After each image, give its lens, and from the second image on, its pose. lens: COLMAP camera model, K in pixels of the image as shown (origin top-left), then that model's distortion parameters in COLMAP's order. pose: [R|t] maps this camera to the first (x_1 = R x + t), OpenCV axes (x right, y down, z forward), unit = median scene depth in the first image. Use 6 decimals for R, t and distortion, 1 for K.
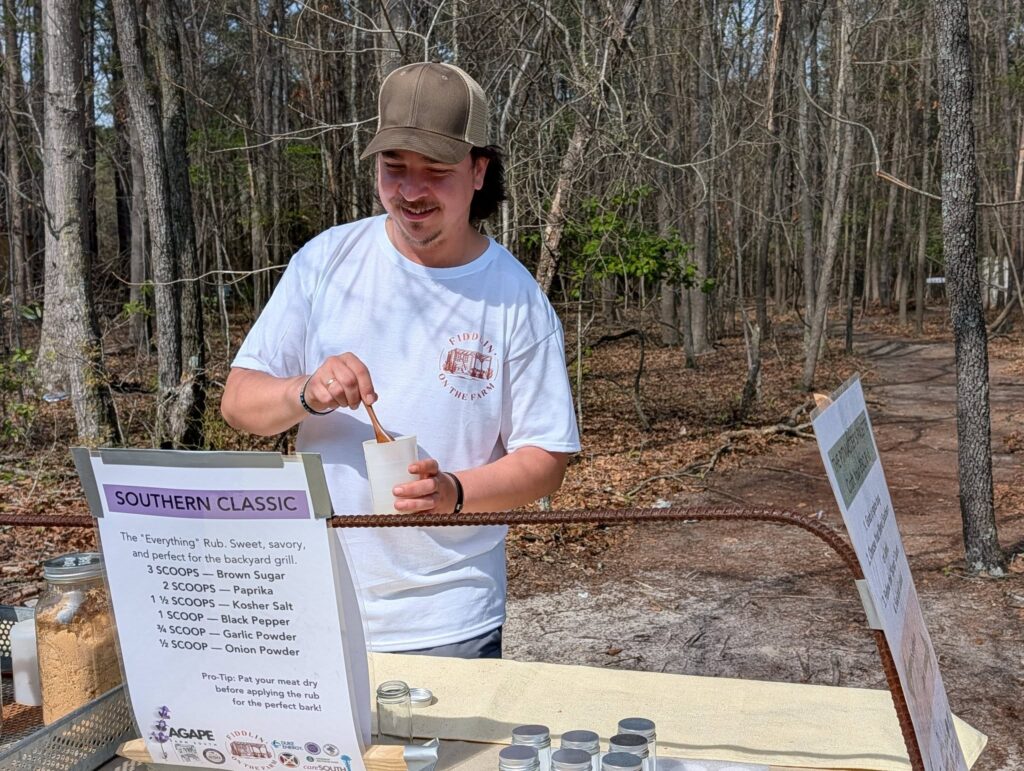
lens RADIAL K [[1195.8, 0, 511.4], [0, 1195.8, 396.9], [0, 0, 1]] dist [0.094119, -0.280065]
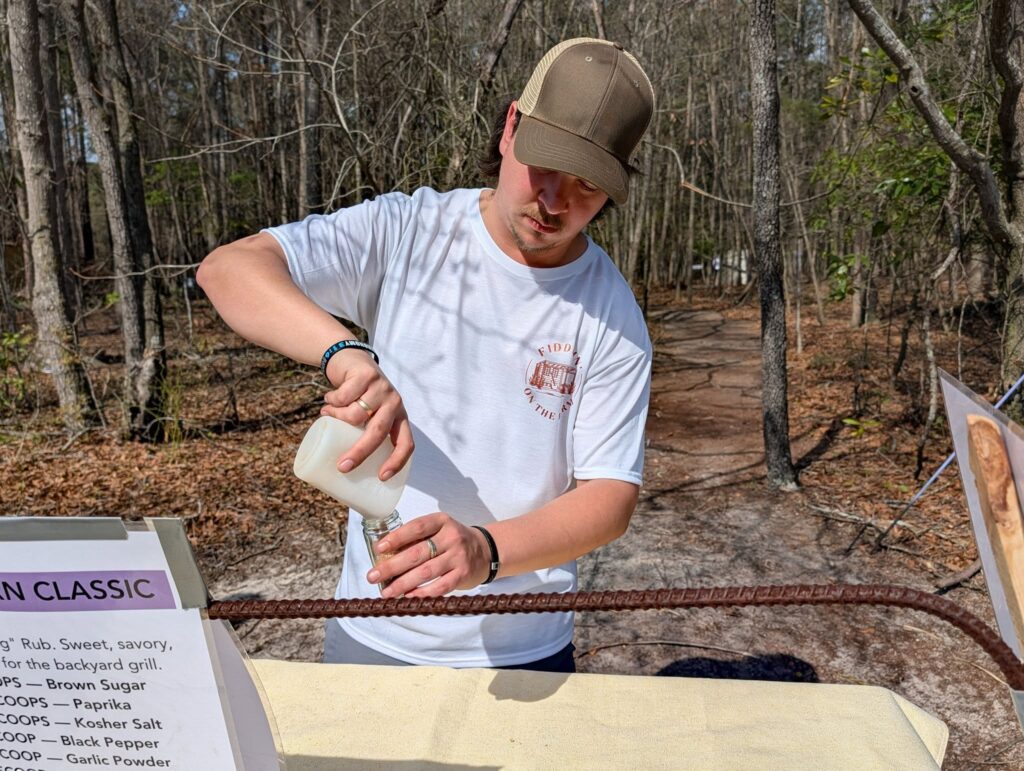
lens RADIAL K [[837.9, 0, 506.9], [0, 837.9, 392.0], [0, 0, 1]] dist [0.003705, 0.002870]
pose [[0.992403, -0.035592, 0.117766, -0.026349], [0.030126, 0.998399, 0.047869, -0.028454], [-0.119281, -0.043958, 0.991887, 0.396217]]
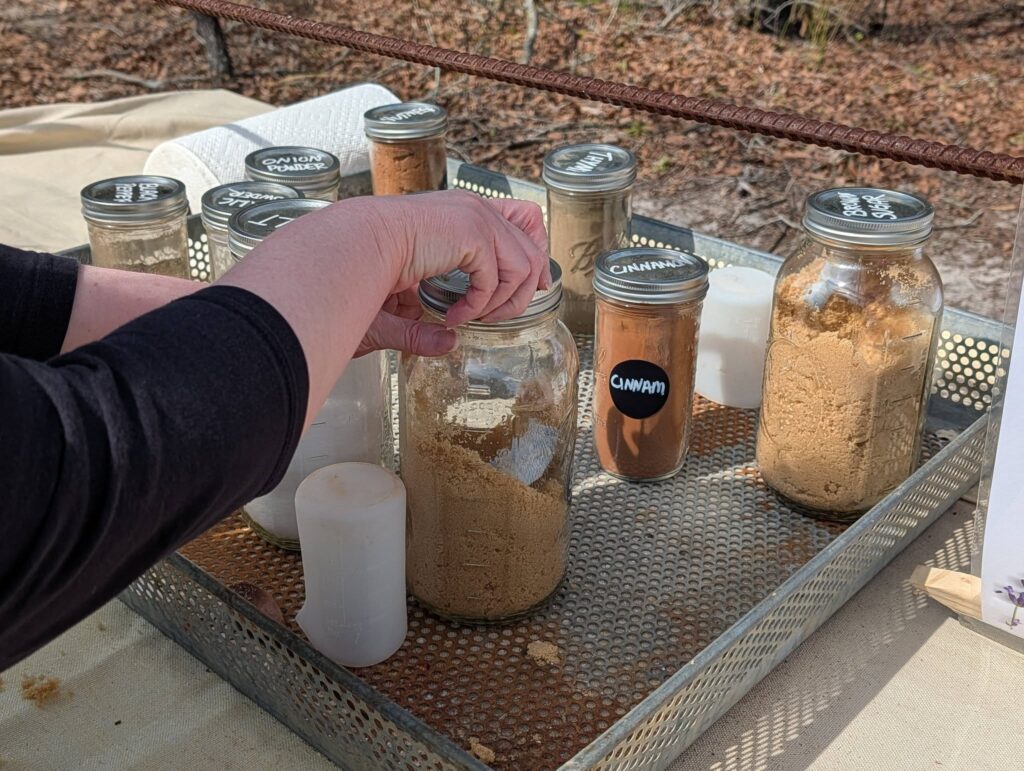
lens RADIAL K [[1195.8, 0, 511.4], [0, 1195.8, 396.9], [0, 0, 1]] dist [0.094119, -0.280065]
pose [[0.902798, 0.230857, -0.362852, -0.278091], [-0.084925, 0.922797, 0.375812, 0.025924], [0.421597, -0.308467, 0.852704, 0.434032]]
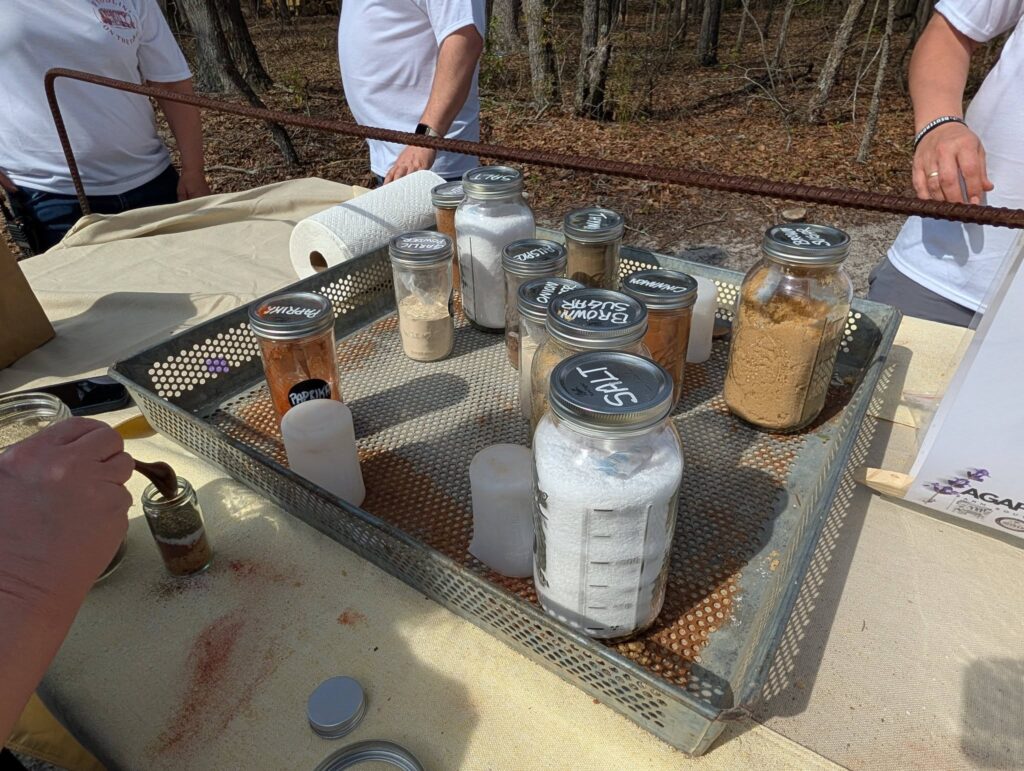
lens RADIAL K [[622.9, 0, 521.3], [0, 622.9, 389.6], [0, 0, 1]] dist [0.004102, -0.002326]
pose [[0.952354, 0.173934, -0.250536, -0.404219], [-0.038093, 0.882848, 0.468112, 0.035011], [0.302605, -0.436265, 0.847410, 0.513907]]
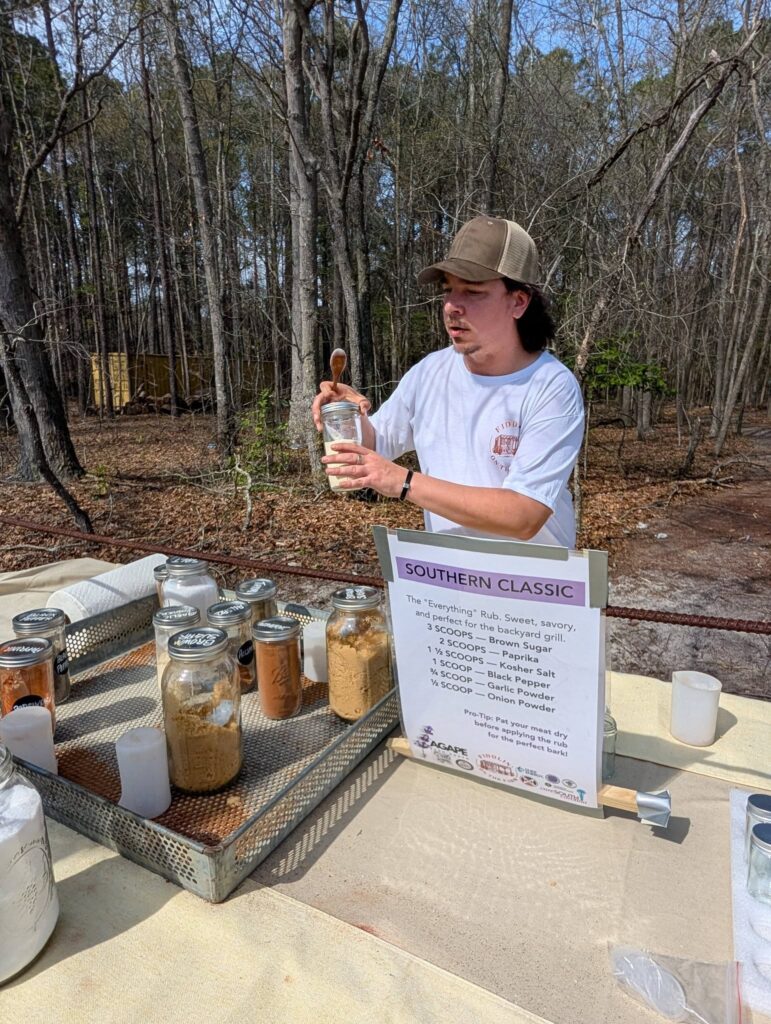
lens RADIAL K [[622.9, 0, 380.2], [0, 622.9, 520.8], [0, 0, 1]] dist [0.004102, -0.002326]
pose [[0.974876, 0.057286, -0.215254, -0.178572], [-0.032475, 0.992591, 0.117086, -0.028362], [0.220367, -0.107154, 0.969514, 0.318424]]
